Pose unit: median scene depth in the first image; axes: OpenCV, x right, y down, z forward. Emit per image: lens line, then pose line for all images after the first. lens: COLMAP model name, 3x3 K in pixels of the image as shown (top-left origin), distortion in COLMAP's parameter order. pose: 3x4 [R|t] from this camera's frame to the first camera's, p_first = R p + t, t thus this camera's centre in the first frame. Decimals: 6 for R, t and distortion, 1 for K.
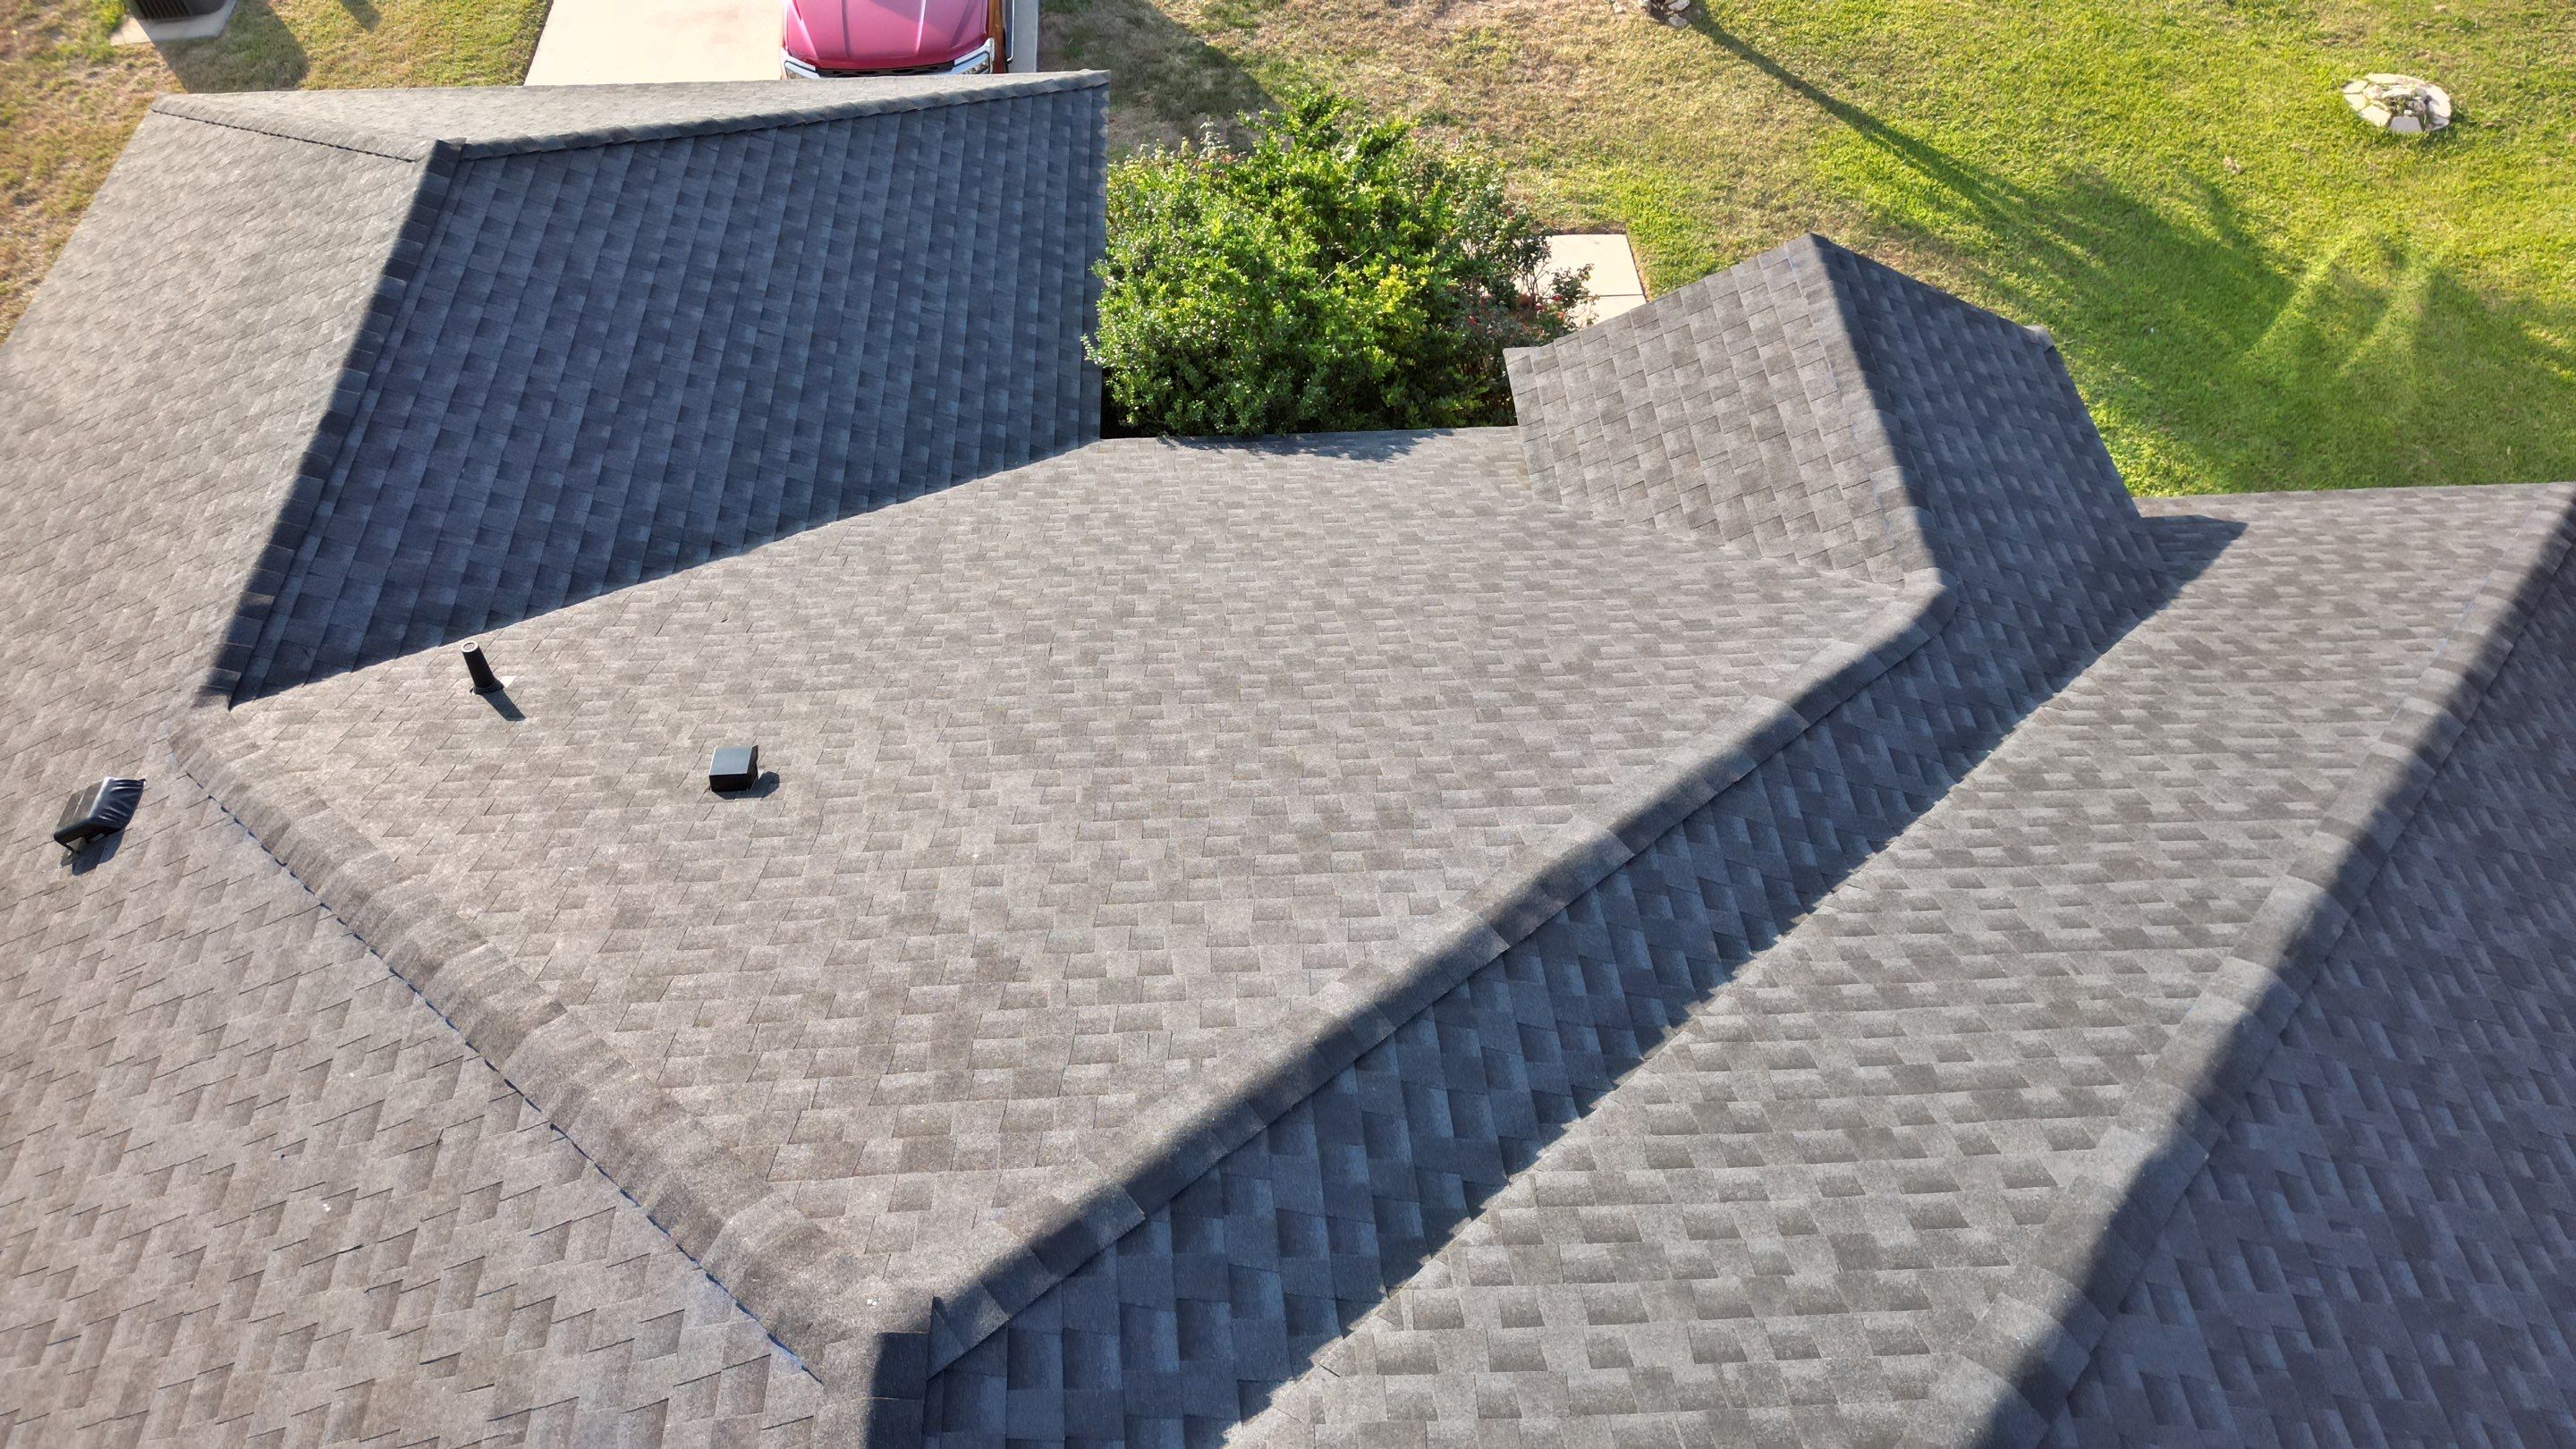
lens RADIAL K [[1816.9, 0, 1287.8], [0, 1816.9, 721.1], [0, 0, 1]] dist [0.077084, -0.077144]
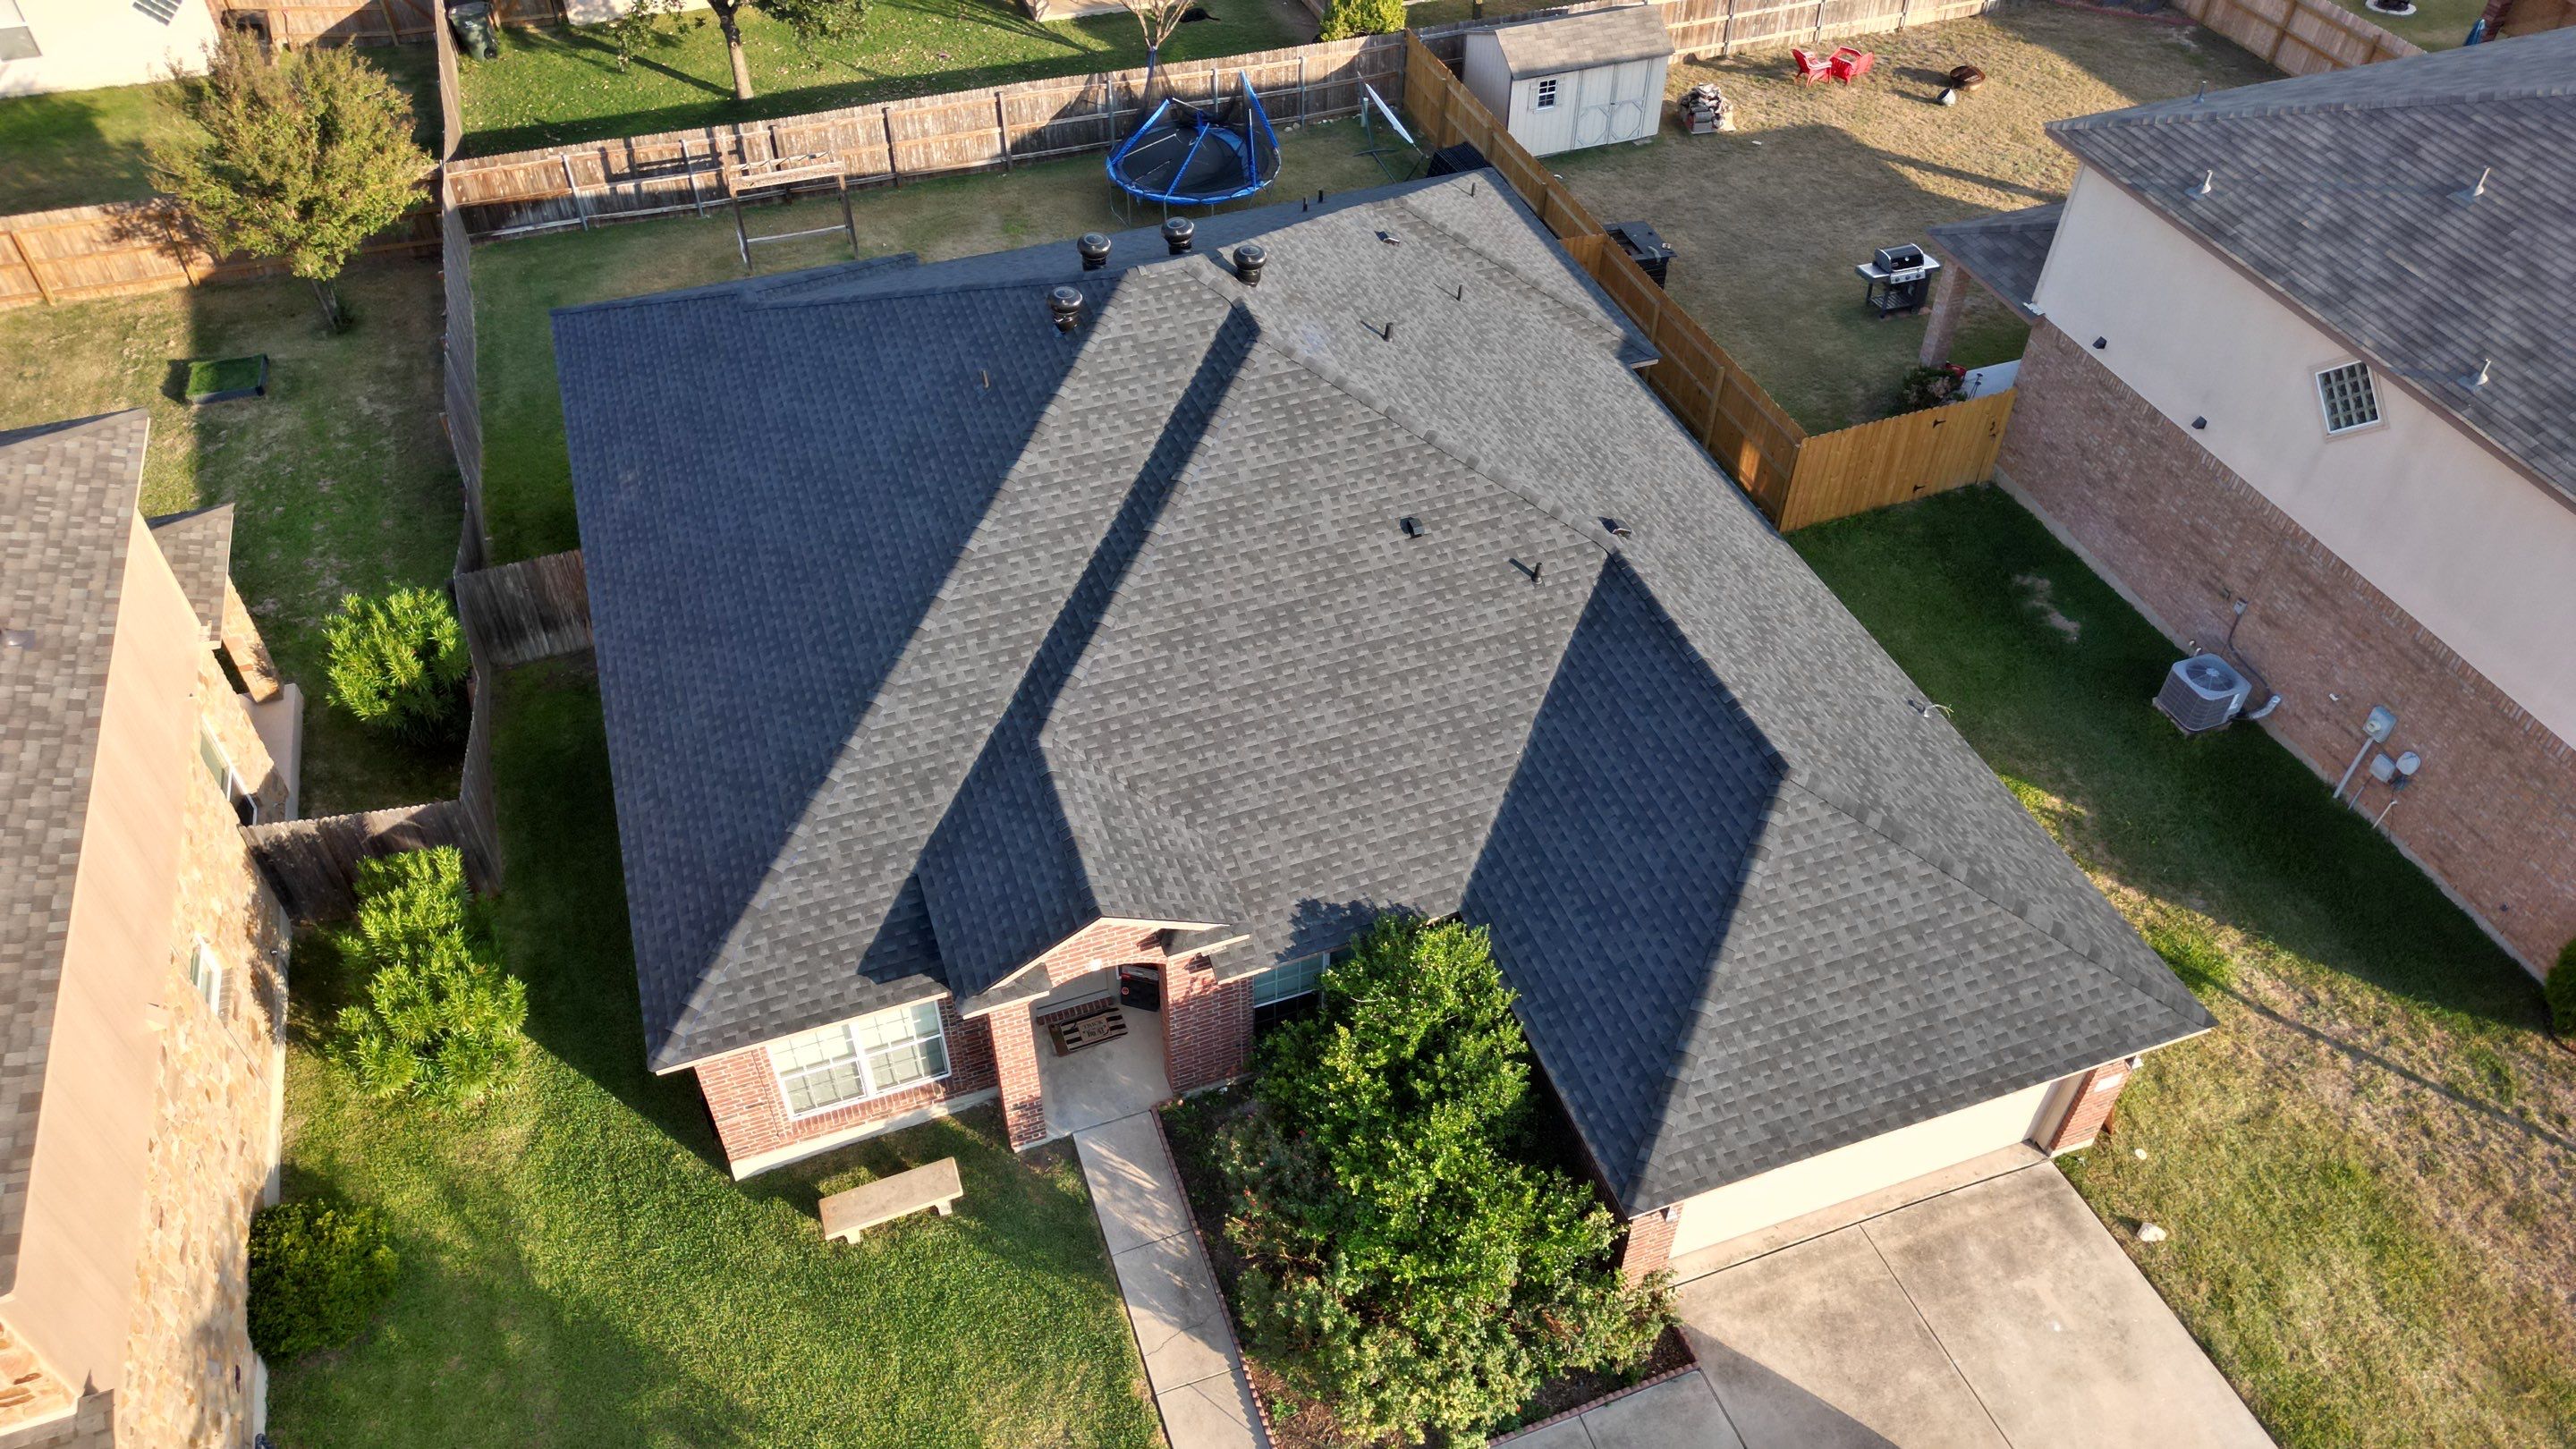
lens RADIAL K [[1811.6, 0, 1288.0], [0, 1811.6, 724.5], [0, 0, 1]] dist [0.084714, -0.091277]
pose [[-0.955538, 0.203098, -0.213771, 0.471145], [-0.229639, -0.057791, 0.971559, -2.140771], [0.184968, 0.977451, 0.101860, 0.680104]]
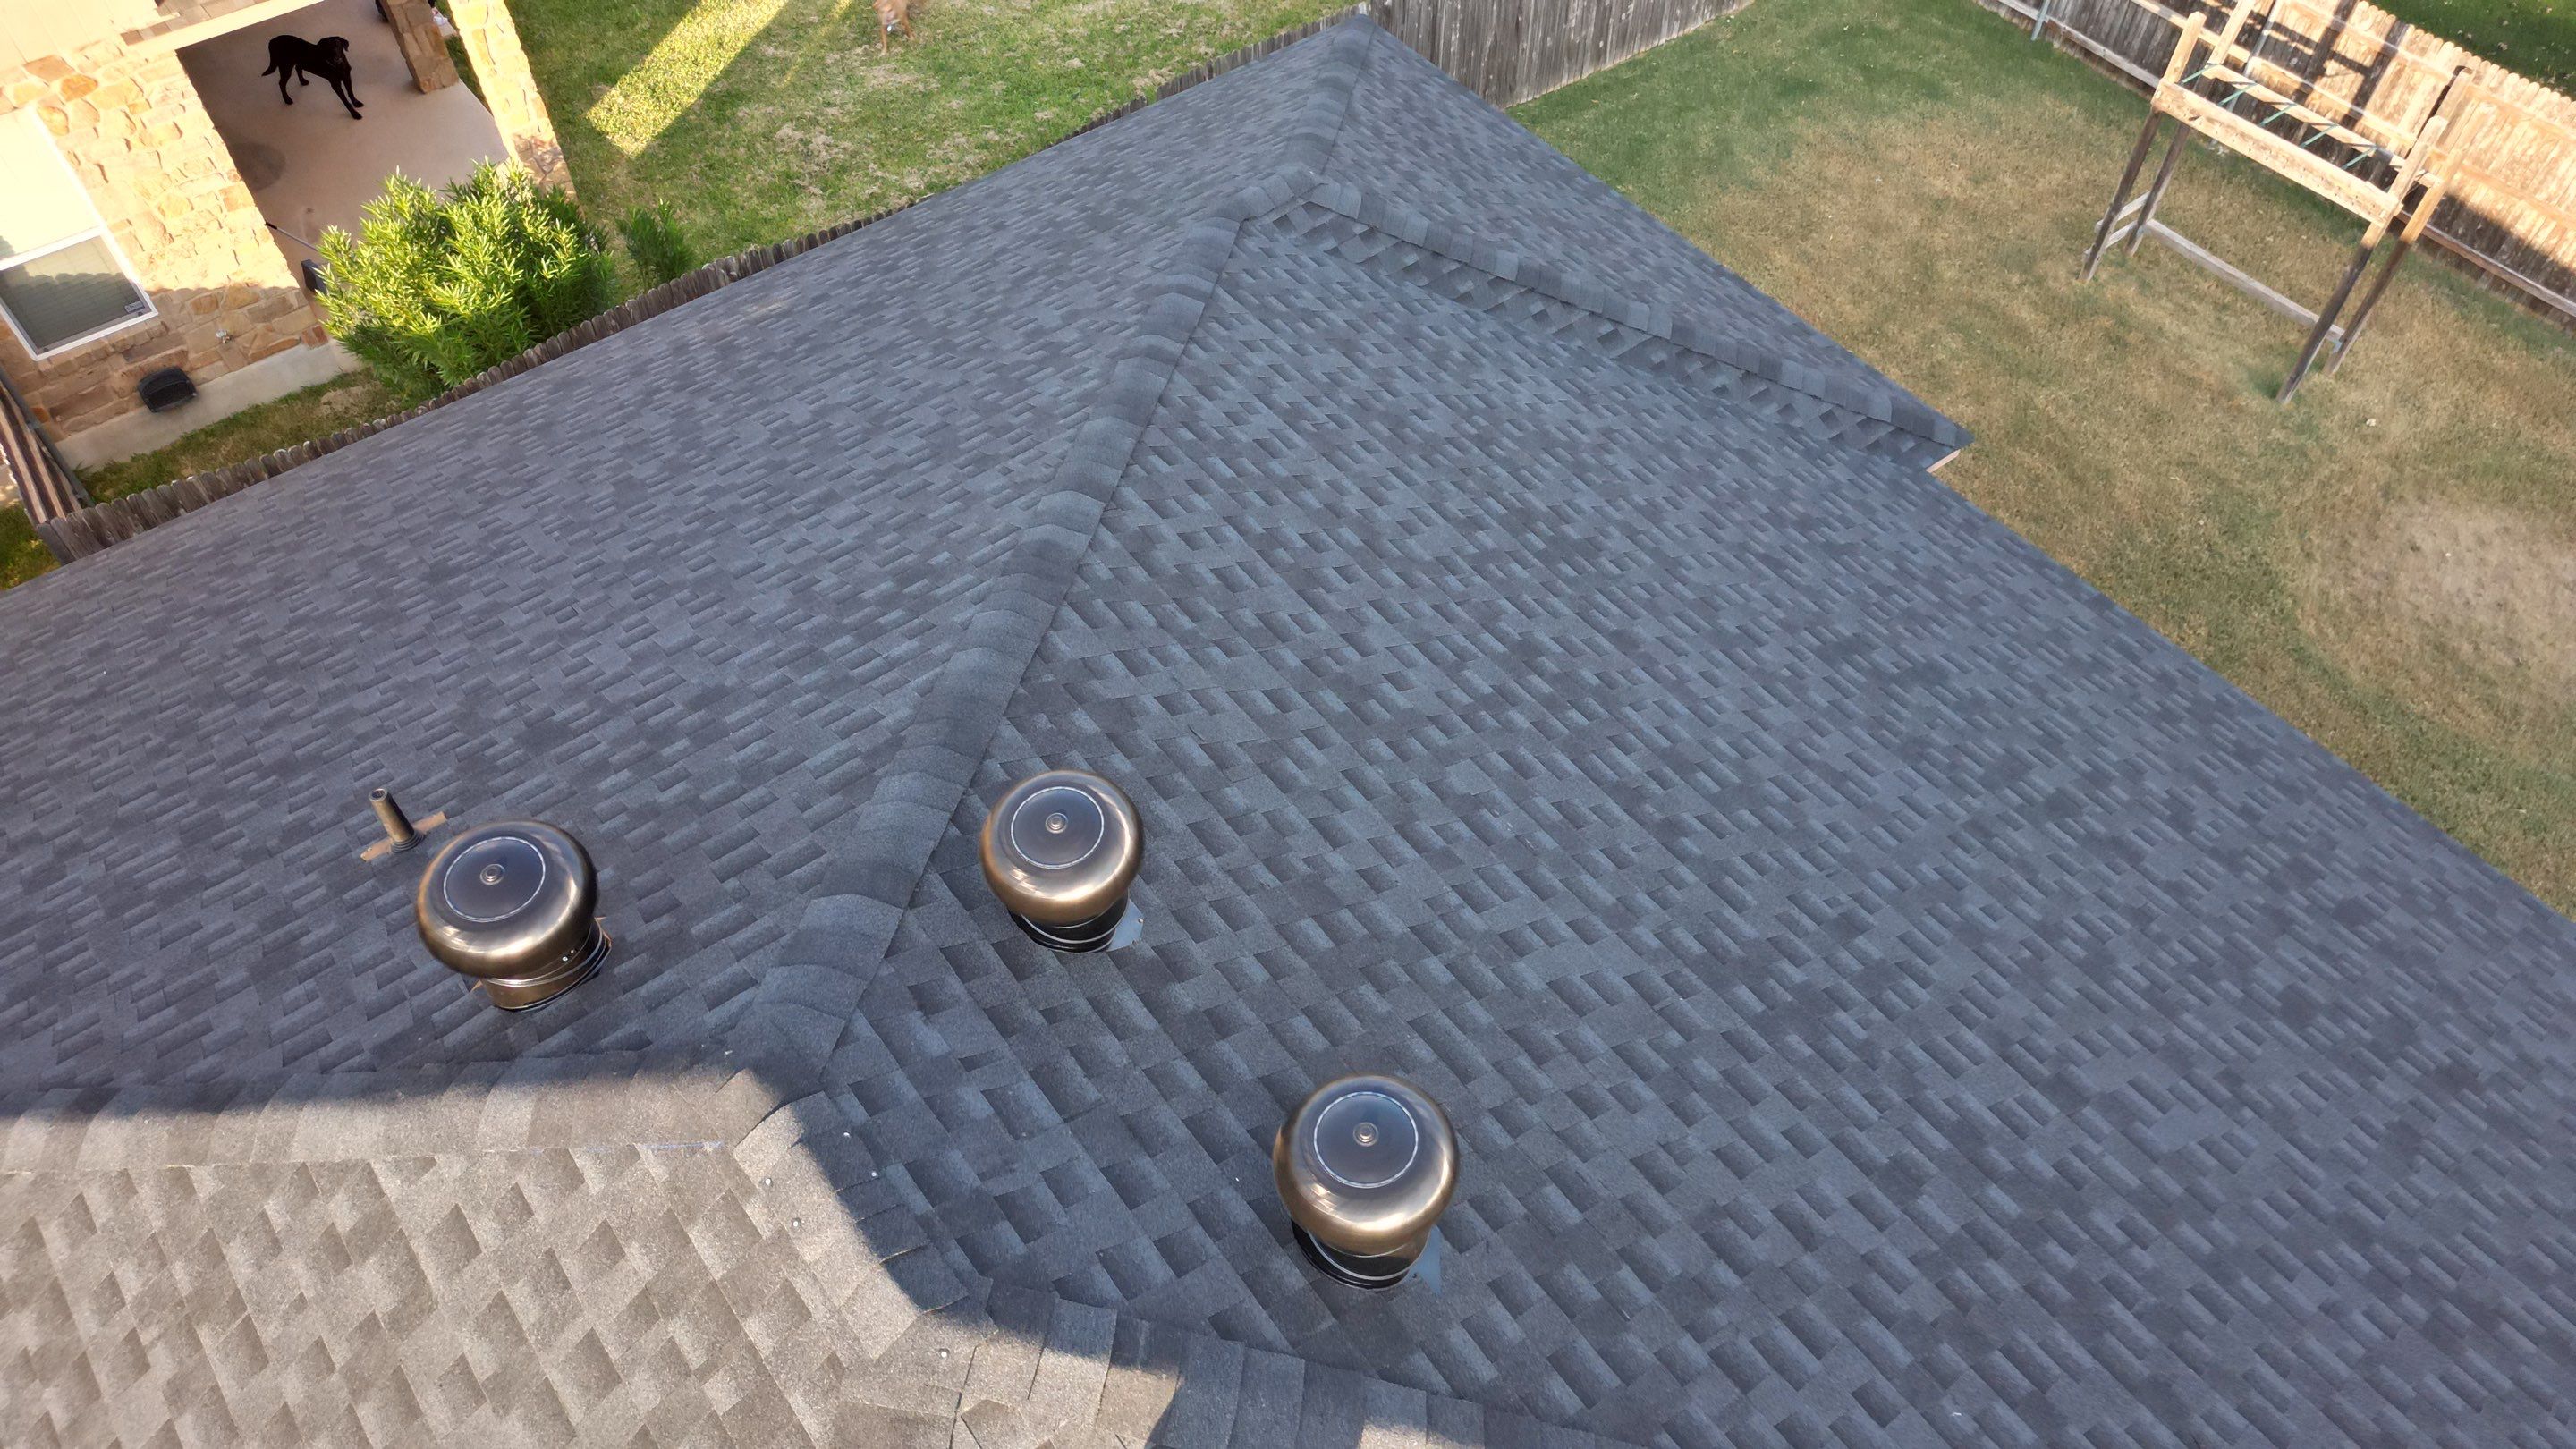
lens RADIAL K [[1811.6, 0, 1288.0], [0, 1811.6, 724.5], [0, 0, 1]] dist [0.084714, -0.091277]
pose [[-0.573048, -0.641266, 0.510288, -0.194744], [0.635434, 0.045538, 0.770811, -0.021839], [-0.517533, 0.765966, 0.381387, 0.013351]]
